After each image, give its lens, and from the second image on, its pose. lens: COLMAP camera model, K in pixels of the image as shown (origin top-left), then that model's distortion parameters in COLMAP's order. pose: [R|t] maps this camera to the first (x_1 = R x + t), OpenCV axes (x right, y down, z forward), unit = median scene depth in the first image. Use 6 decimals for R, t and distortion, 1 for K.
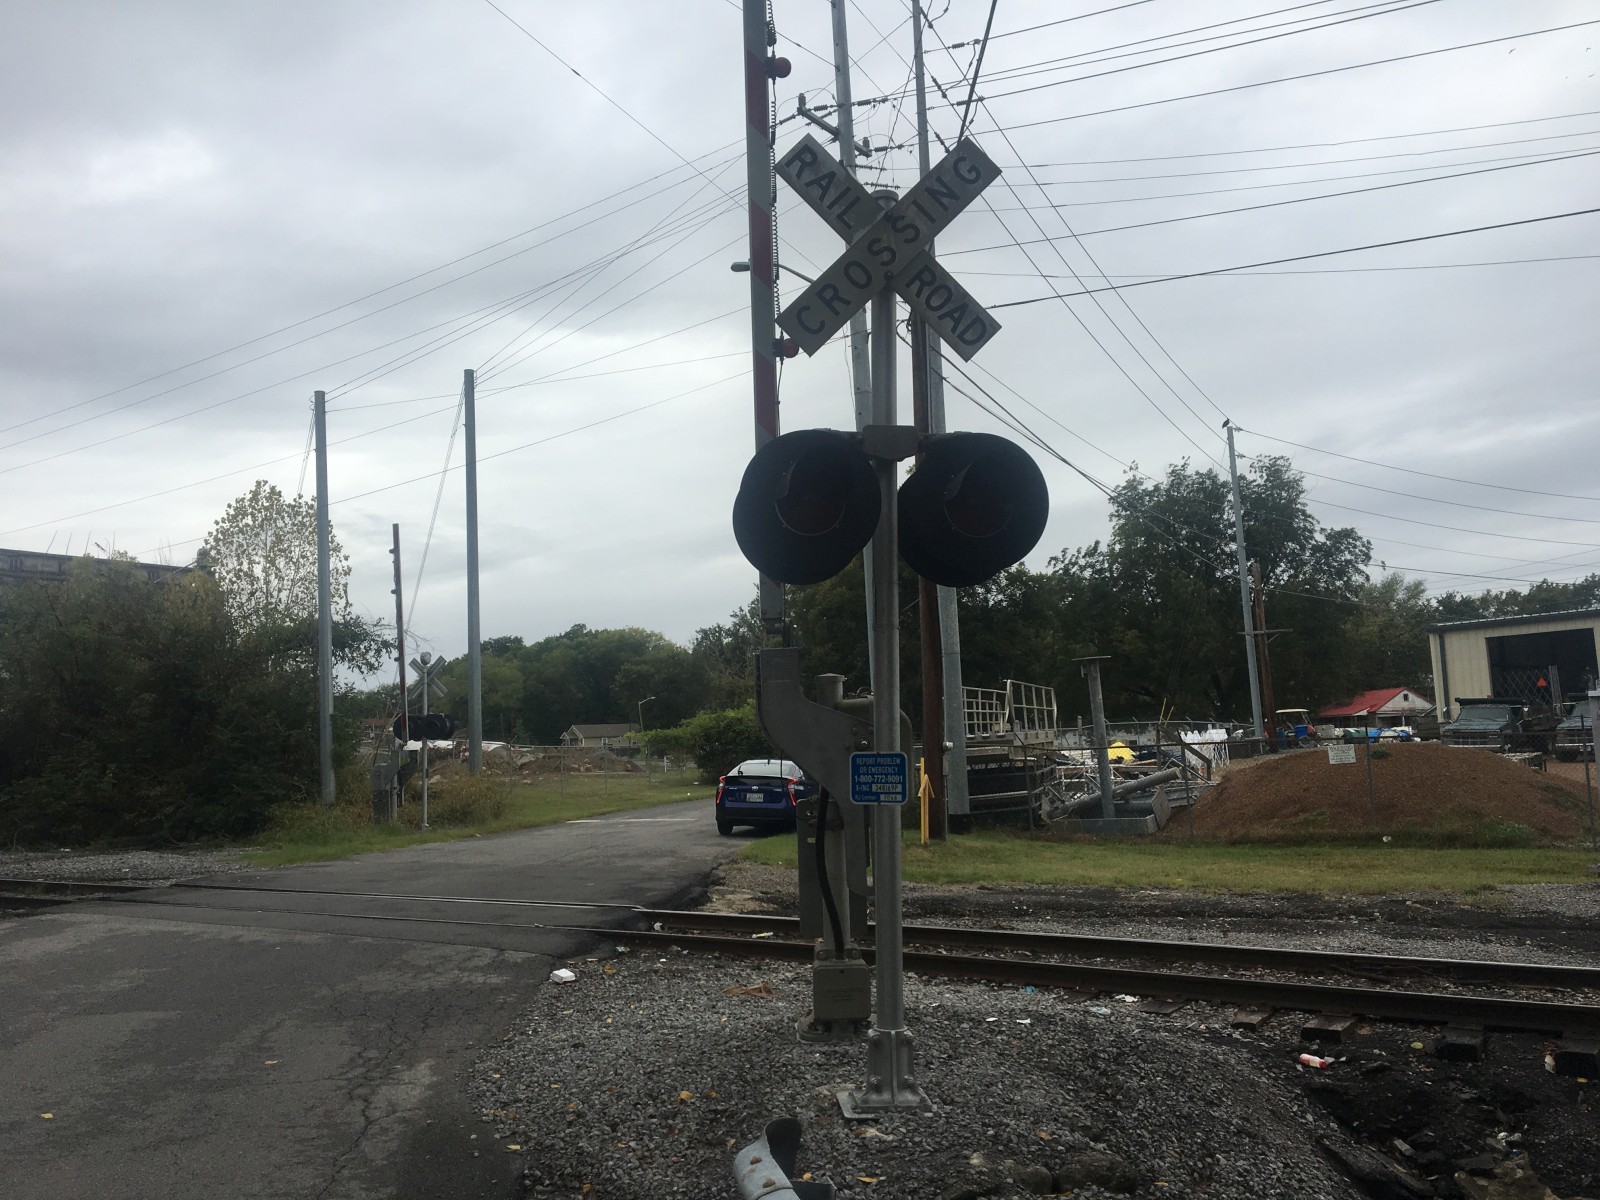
lens RADIAL K [[1361.3, 0, 790.0], [0, 1361.3, 596.0], [0, 0, 1]] dist [0.069408, -0.086381]
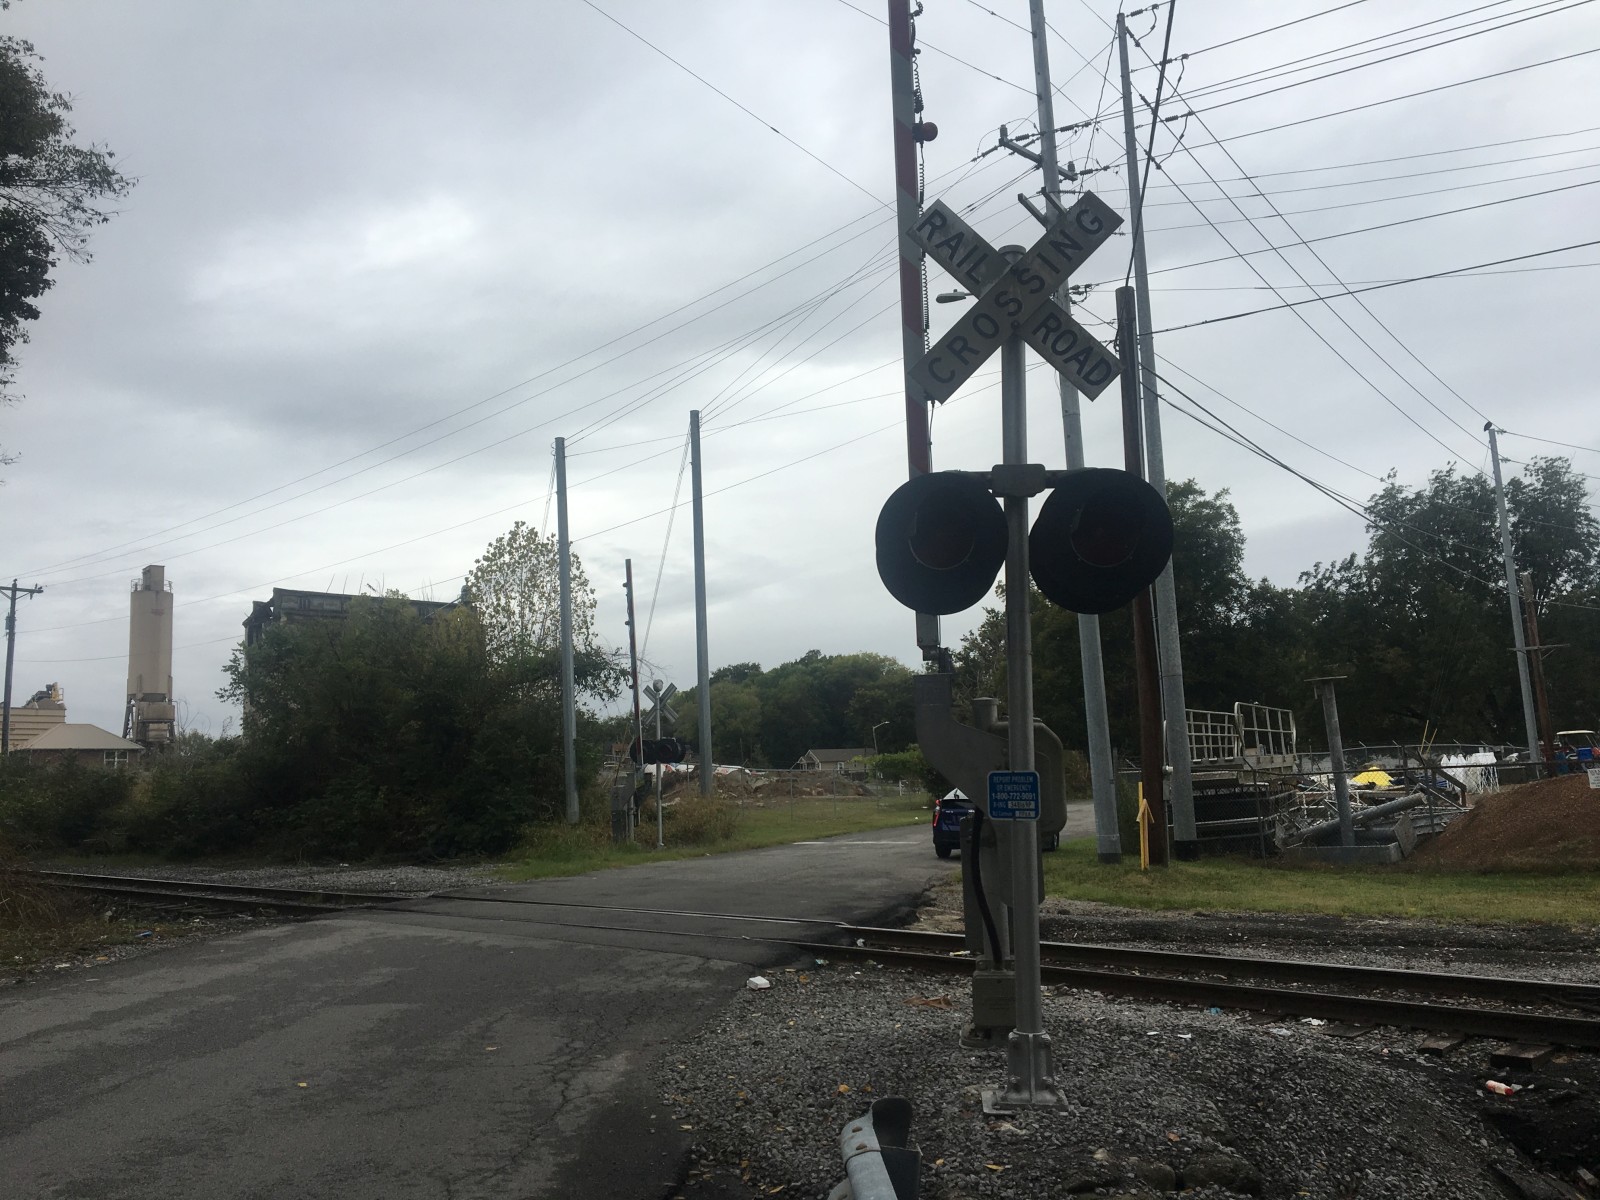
lens RADIAL K [[1361.3, 0, 789.6], [0, 1361.3, 592.0], [0, 0, 1]] dist [0.069408, -0.086381]
pose [[0.984683, -0.023363, -0.172781, 0.019394], [0.019758, 0.999550, -0.022552, -0.001145], [0.173230, 0.018793, 0.984702, -0.020254]]
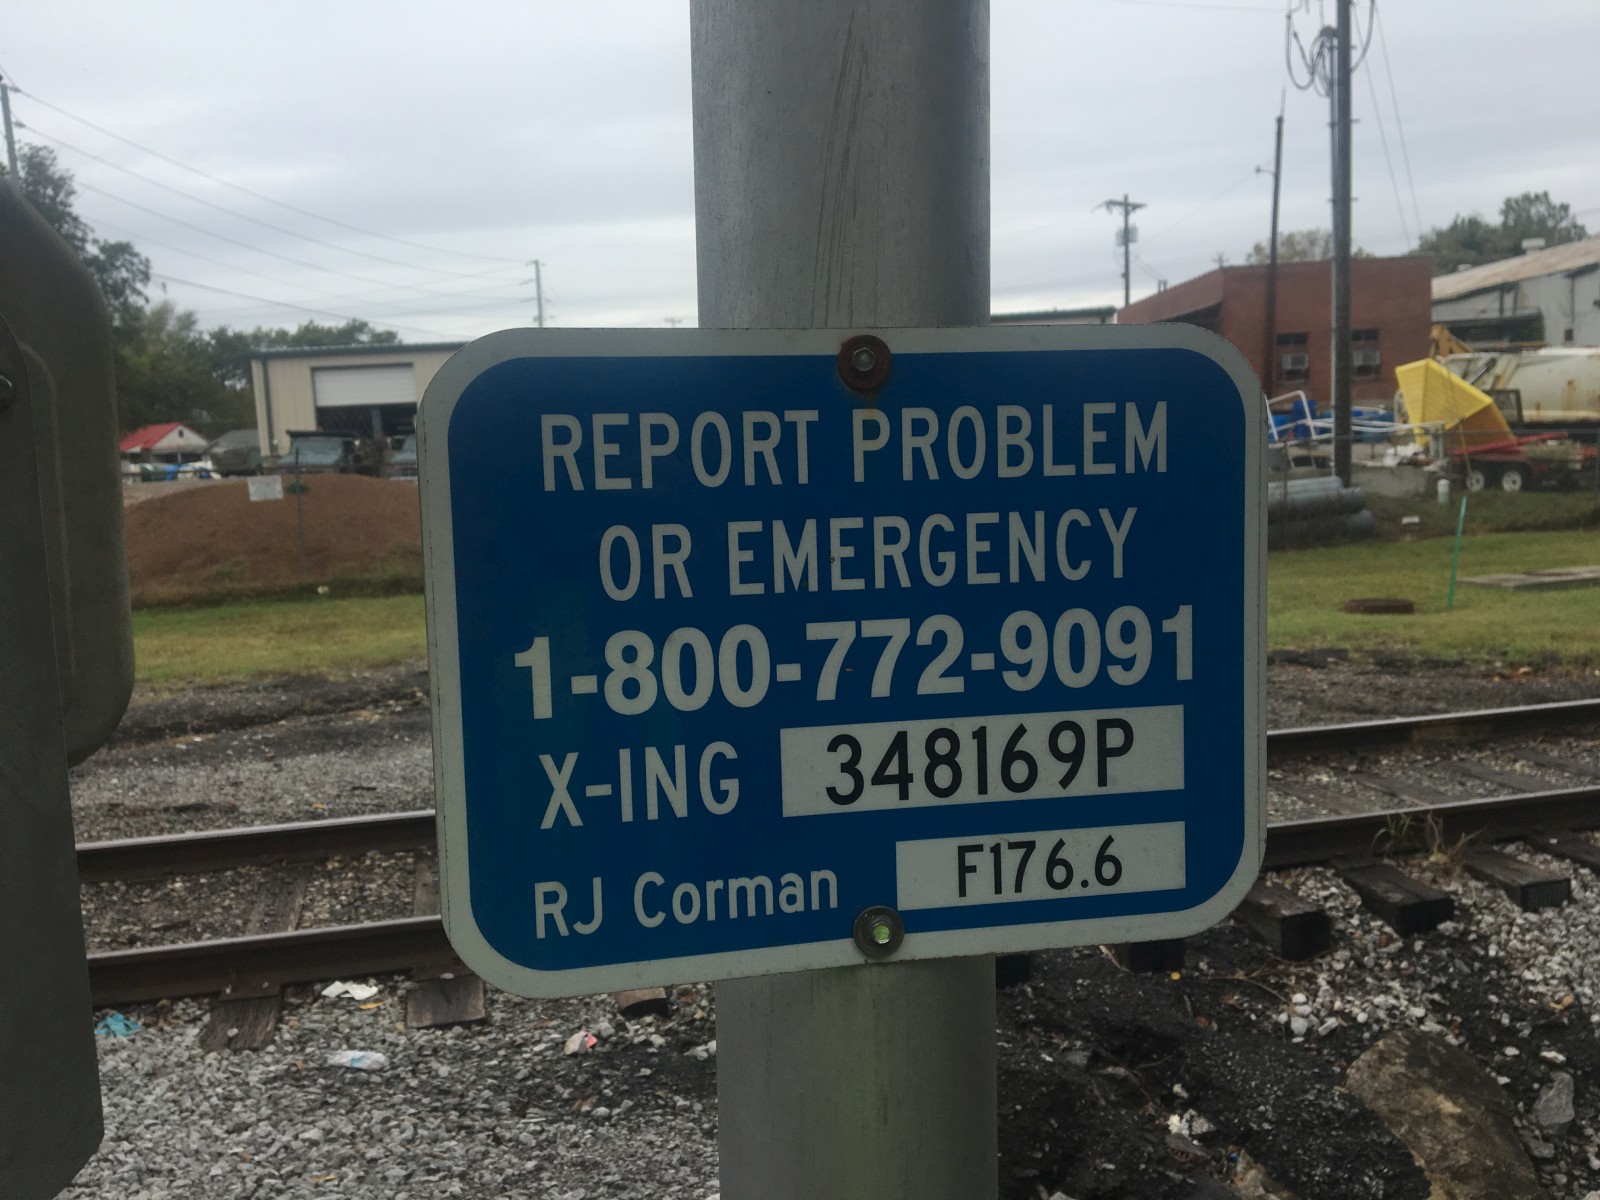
lens RADIAL K [[1361.3, 0, 758.9], [0, 1361.3, 595.5], [0, 0, 1]] dist [0.069408, -0.086381]
pose [[0.668072, -0.071997, 0.740605, -0.000686], [-0.067841, 0.985269, 0.156978, 0.028117], [-0.740997, -0.155117, 0.653347, 0.228648]]
